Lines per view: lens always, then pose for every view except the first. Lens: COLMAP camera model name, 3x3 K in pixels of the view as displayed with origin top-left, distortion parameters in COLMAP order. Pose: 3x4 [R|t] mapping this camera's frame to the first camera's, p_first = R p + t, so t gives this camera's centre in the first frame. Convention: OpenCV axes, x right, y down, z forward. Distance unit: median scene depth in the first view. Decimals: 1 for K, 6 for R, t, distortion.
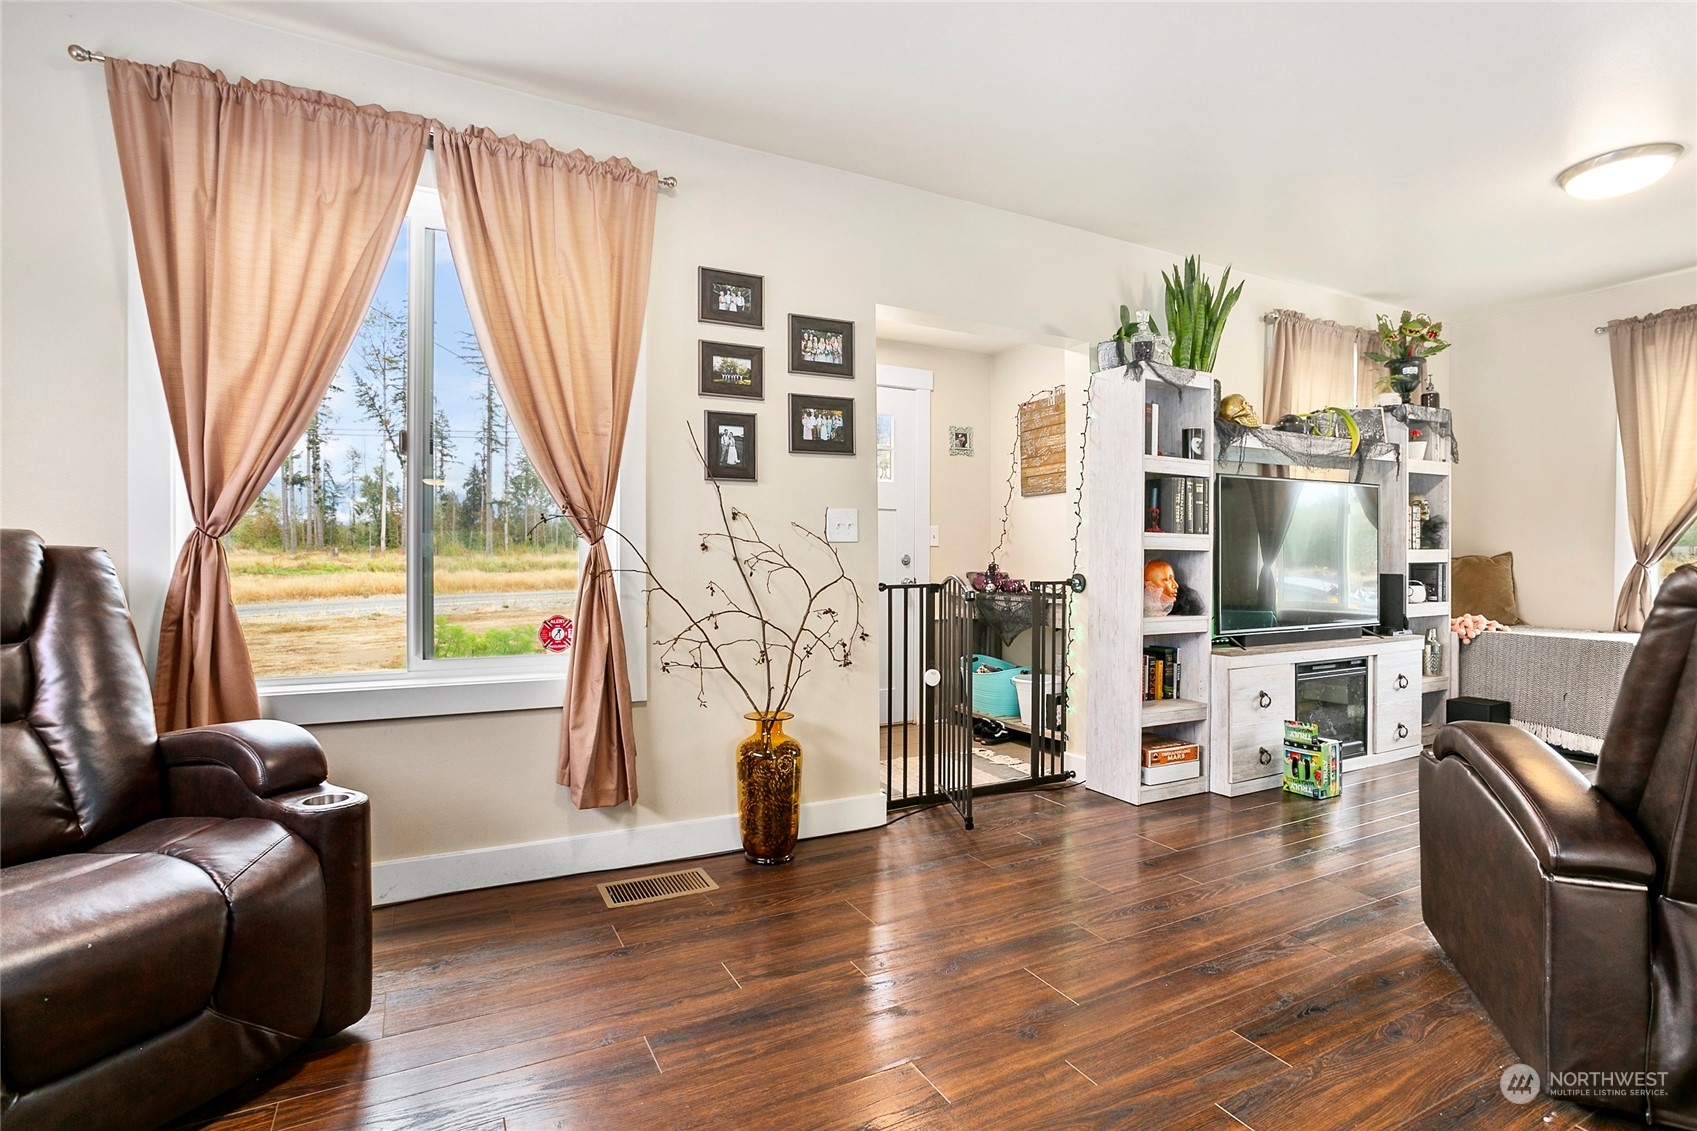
lens RADIAL K [[825.9, 0, 840.2], [0, 825.9, 559.8], [0, 0, 1]] dist [-0.002459, 0.001957]
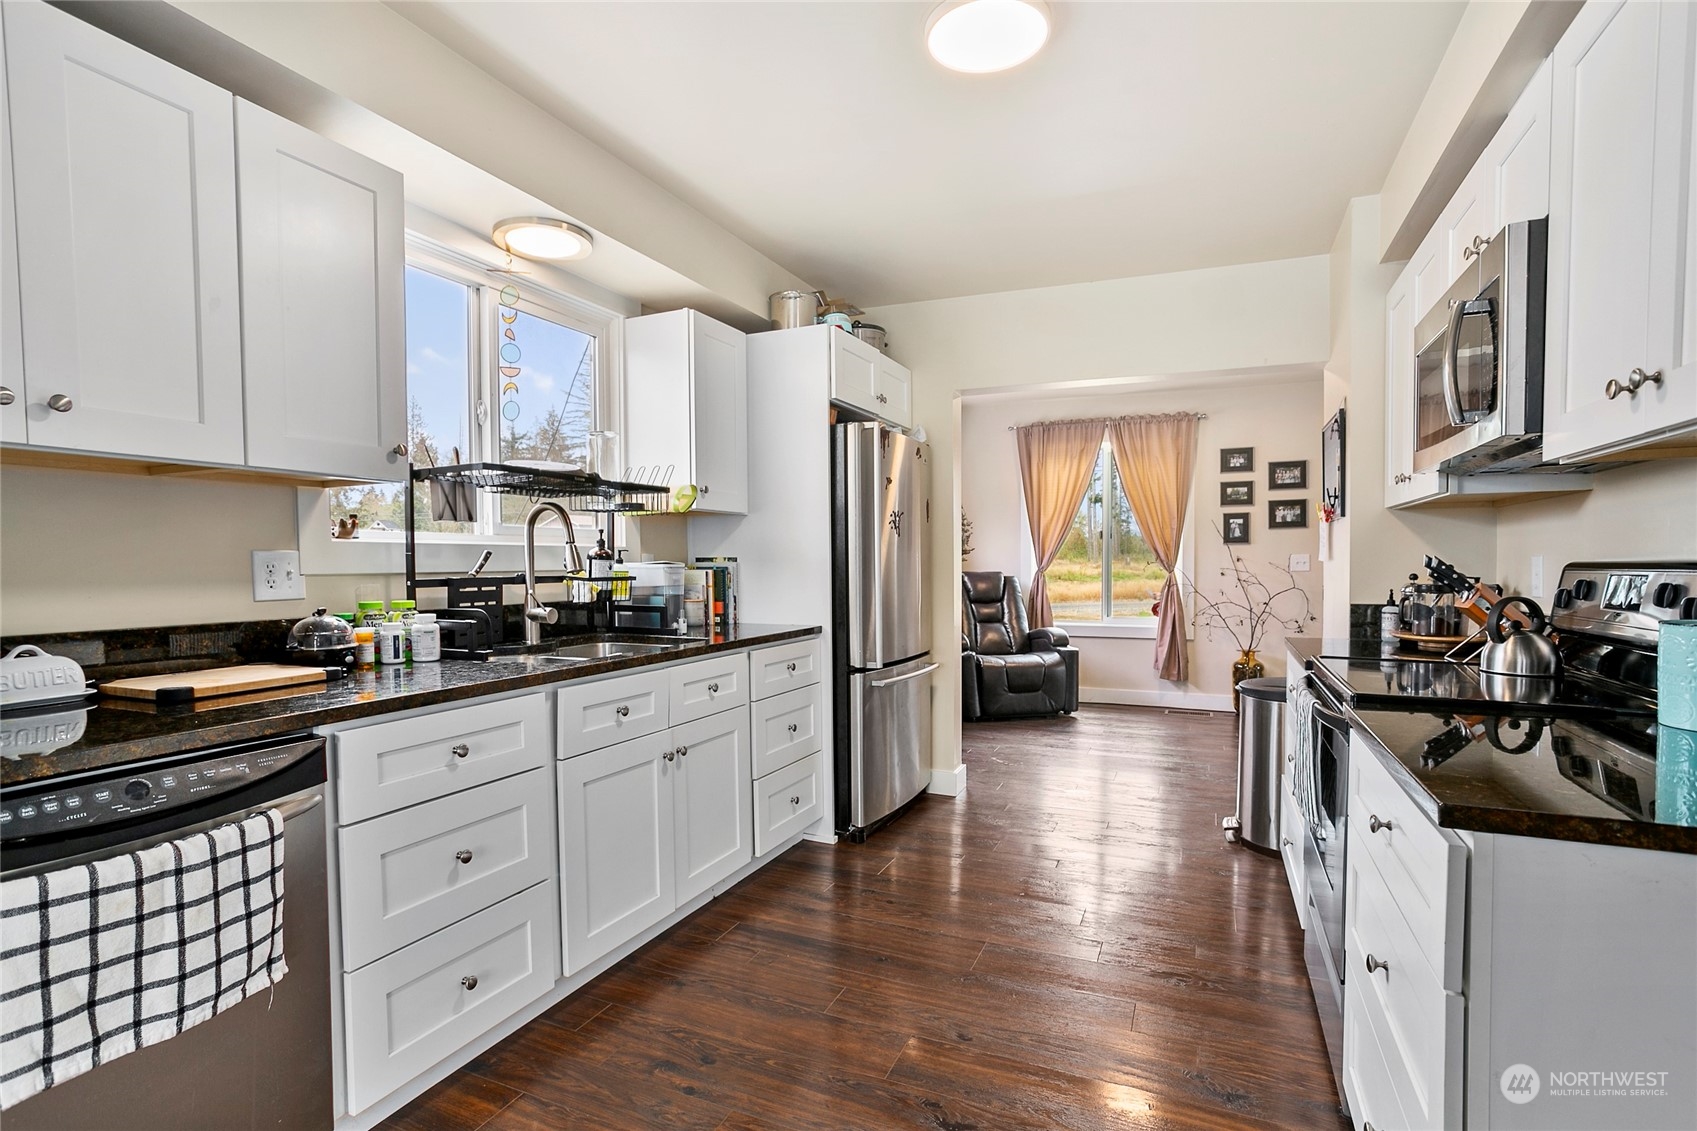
lens RADIAL K [[825.9, 0, 839.8], [0, 825.9, 566.8], [0, 0, 1]] dist [-0.002459, 0.001957]
pose [[0.632441, -0.002602, -0.774604, 0.921364], [0.001803, 0.999997, -0.001887, -0.033809], [0.774607, -0.000204, 0.632443, -1.228074]]
